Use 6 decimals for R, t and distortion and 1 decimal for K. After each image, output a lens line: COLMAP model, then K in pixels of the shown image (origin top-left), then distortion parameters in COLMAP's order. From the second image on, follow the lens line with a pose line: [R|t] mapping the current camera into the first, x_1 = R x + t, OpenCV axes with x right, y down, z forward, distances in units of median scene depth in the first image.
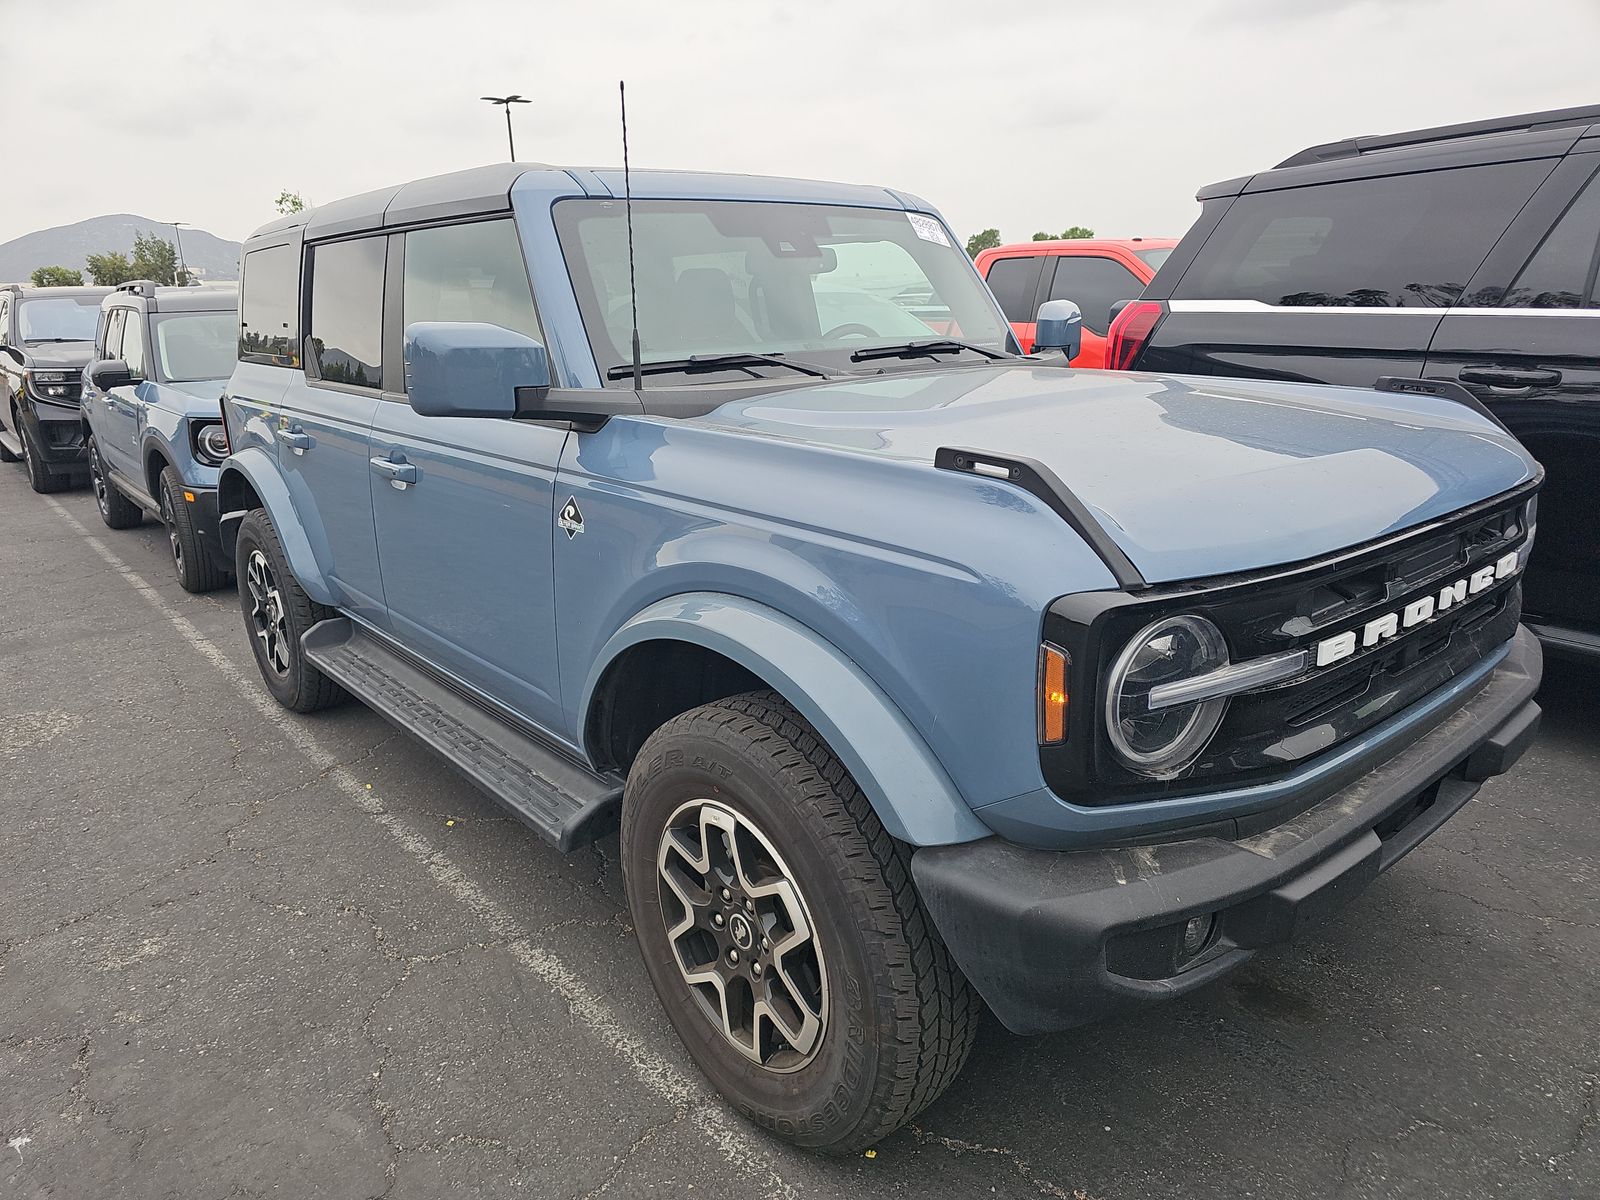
lens RADIAL K [[1084.5, 0, 842.7], [0, 1084.5, 598.9], [0, 0, 1]] dist [0.034024, -0.000408]
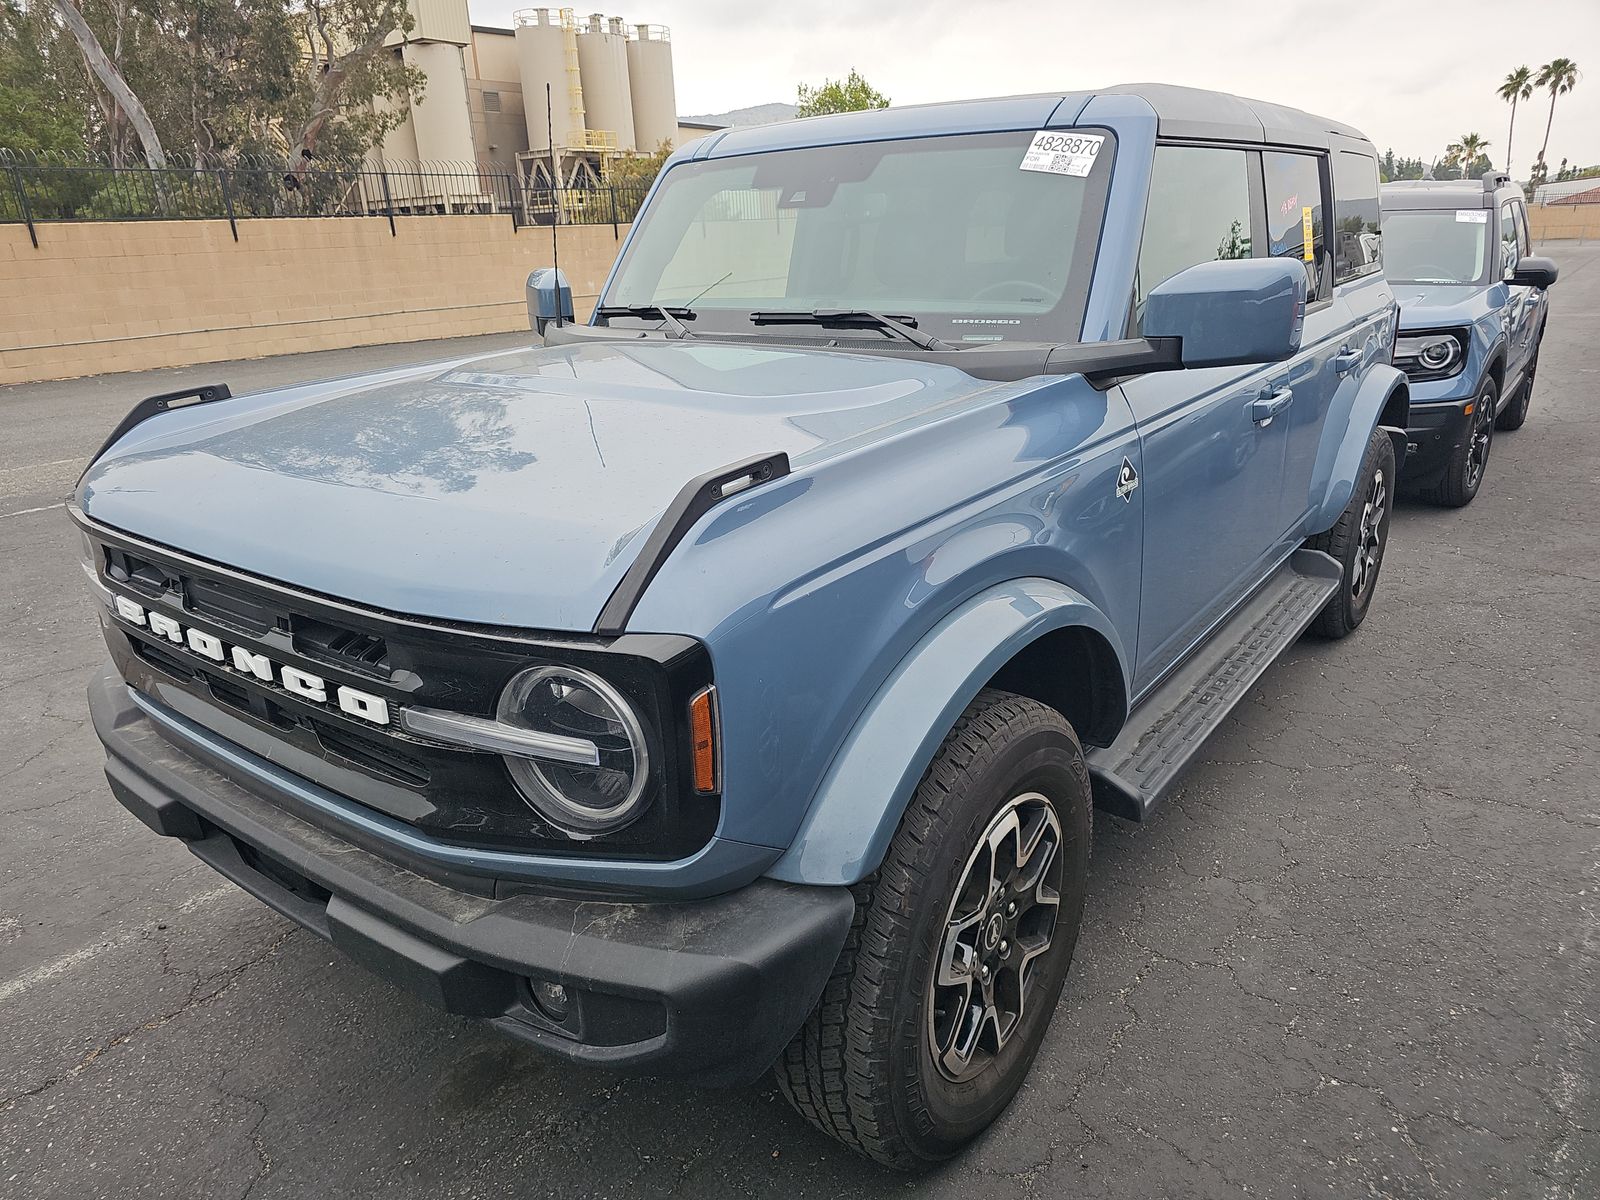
lens RADIAL K [[1084.5, 0, 842.7], [0, 1084.5, 598.9], [0, 0, 1]] dist [0.034024, -0.000408]
pose [[0.195309, 0.340738, -0.919648, 0.900421], [-0.220527, 0.928951, 0.297351, -0.269469], [0.955627, 0.144732, 0.256574, 0.783542]]
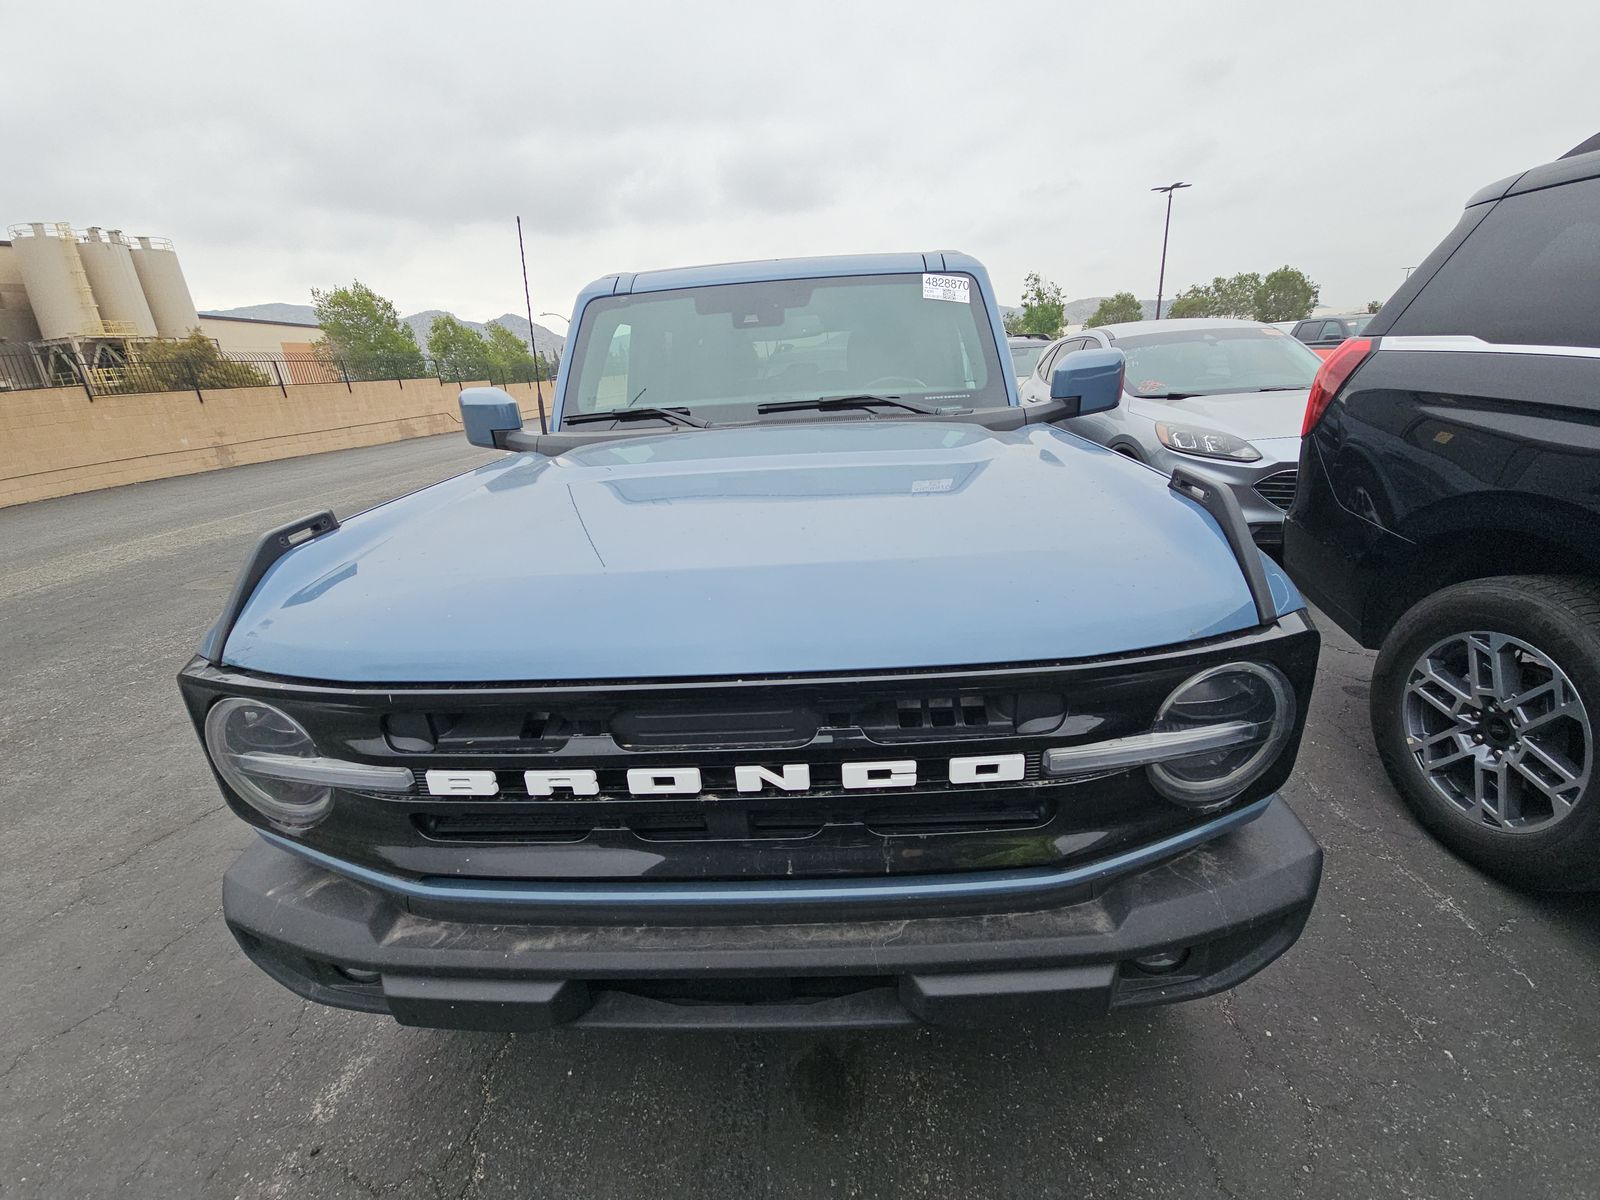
lens RADIAL K [[594.7, 0, 804.6], [0, 594.7, 628.2], [0, 0, 1]] dist [0.028248, -0.016640]
pose [[0.721626, 0.270639, -0.637189, 0.514812], [-0.146725, 0.959299, 0.241284, -0.140017], [0.676555, -0.080625, 0.731965, 0.454541]]
